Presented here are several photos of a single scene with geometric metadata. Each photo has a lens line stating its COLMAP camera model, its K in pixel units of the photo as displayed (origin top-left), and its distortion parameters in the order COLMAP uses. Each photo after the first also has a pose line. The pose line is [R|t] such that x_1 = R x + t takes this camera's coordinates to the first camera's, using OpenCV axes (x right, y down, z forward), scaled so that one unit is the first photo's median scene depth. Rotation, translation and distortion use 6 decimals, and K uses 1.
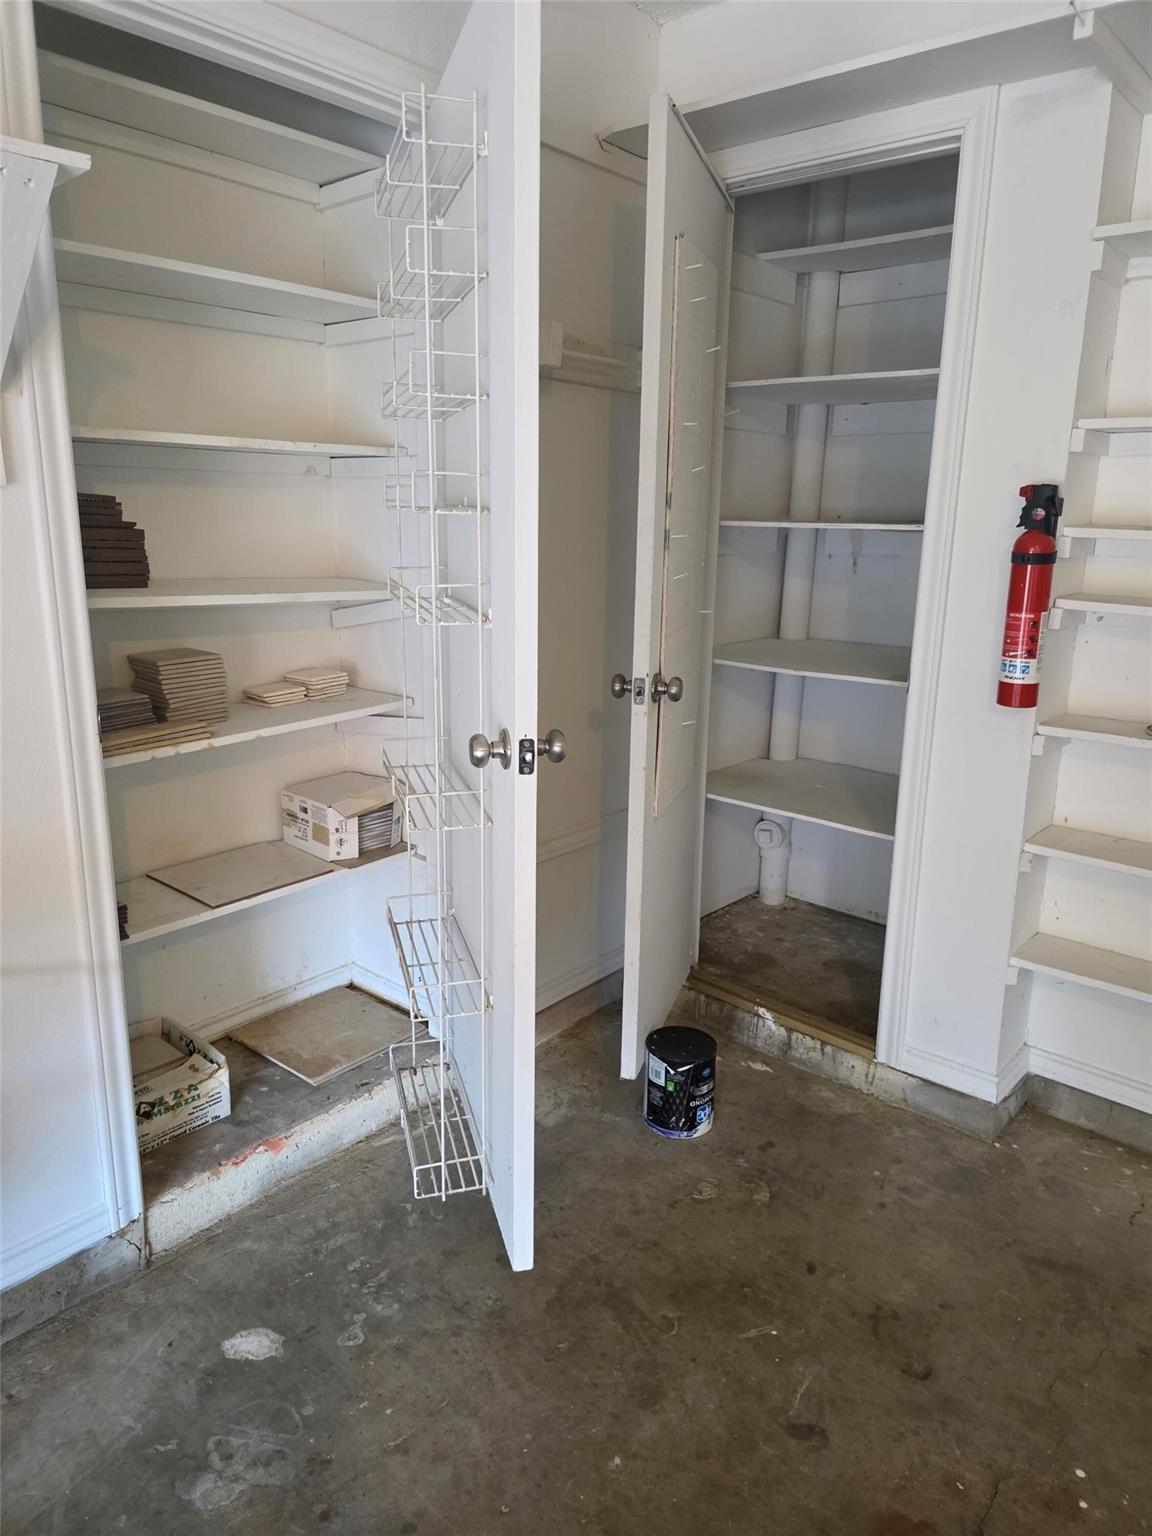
lens RADIAL K [[1039.7, 0, 574.2], [0, 1039.7, 756.1], [0, 0, 1]] dist [0.045068, -0.041309]
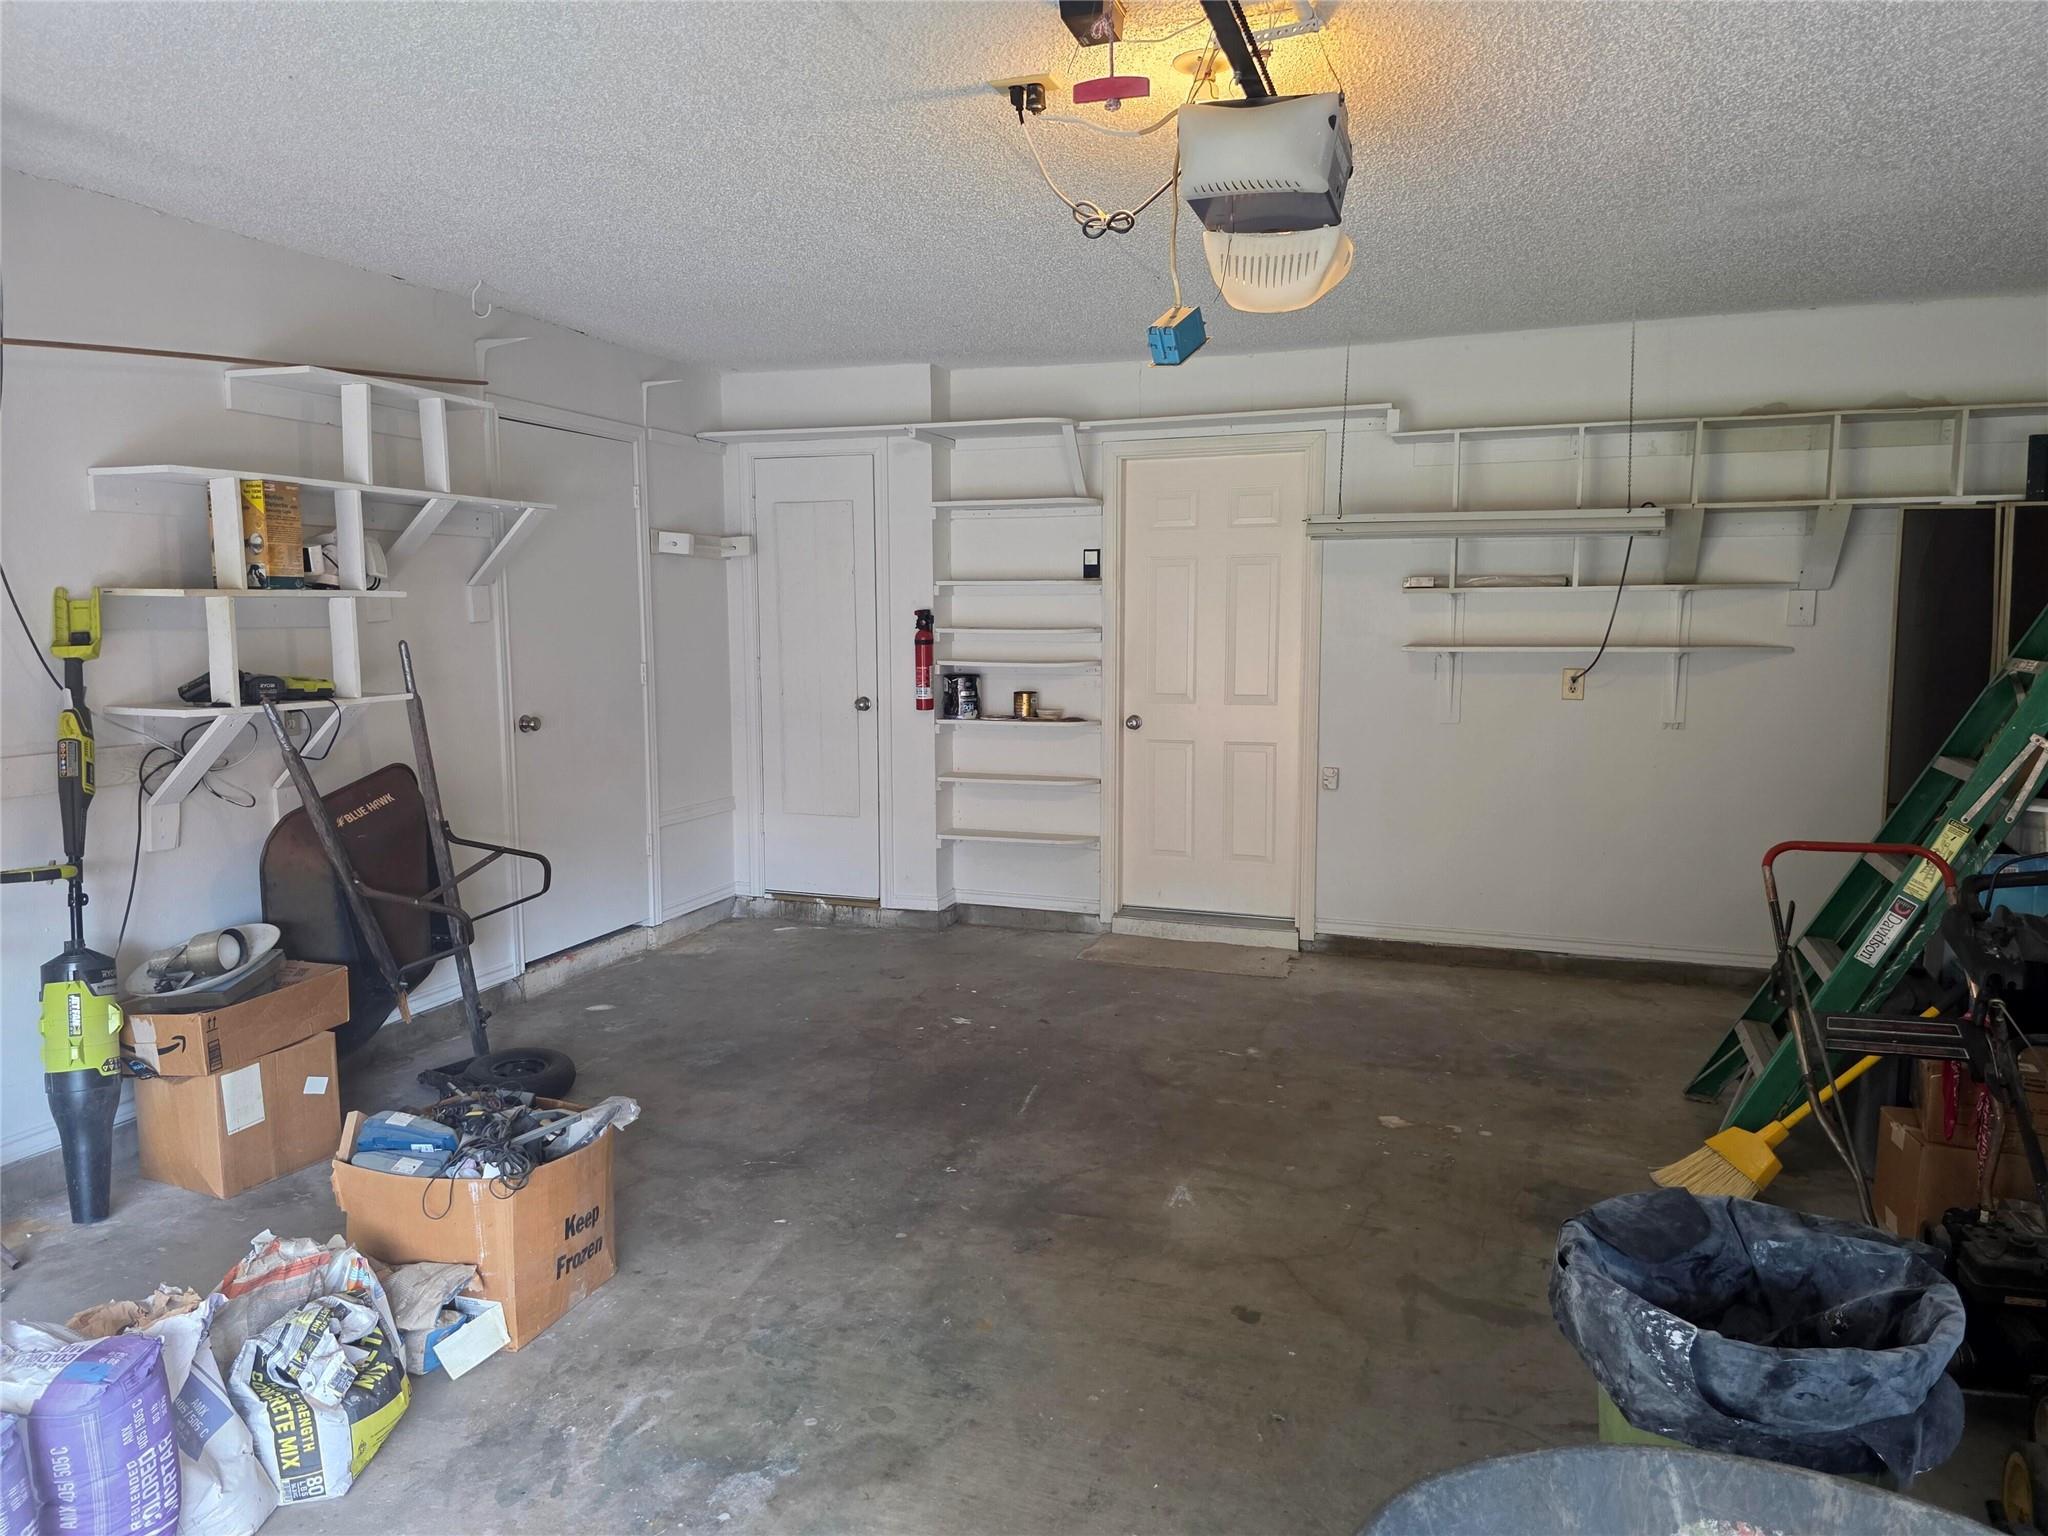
lens RADIAL K [[1386.3, 0, 1029.7], [0, 1386.3, 757.6], [0, 0, 1]] dist [0.045068, -0.041309]
pose [[0.929687, -0.054476, 0.364300, -0.425038], [0.100449, 0.989014, -0.108450, 0.384131], [-0.354390, 0.137418, 0.924945, -1.717698]]
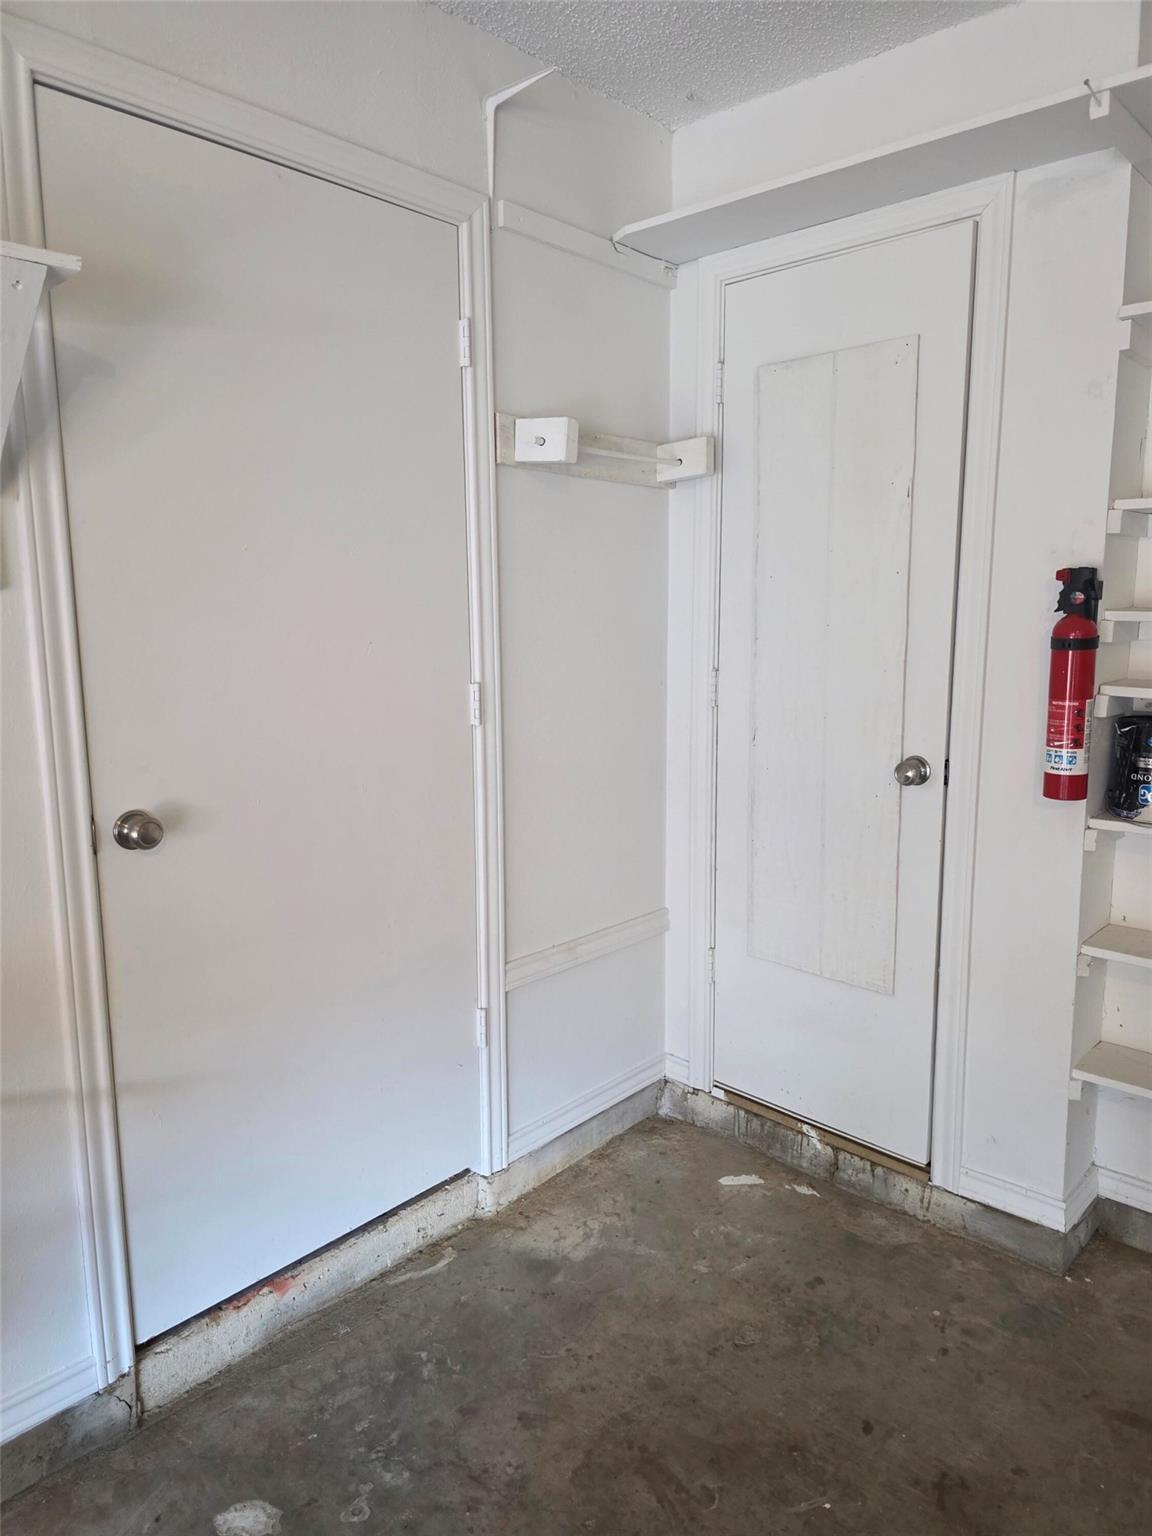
lens RADIAL K [[1039.7, 0, 586.1], [0, 1039.7, 768.8], [0, 0, 1]] dist [0.045068, -0.041309]
pose [[0.999509, -0.017578, -0.025929, 0.017027], [0.015485, 0.996769, -0.078816, -0.007174], [0.027231, 0.078376, 0.996552, 0.047194]]
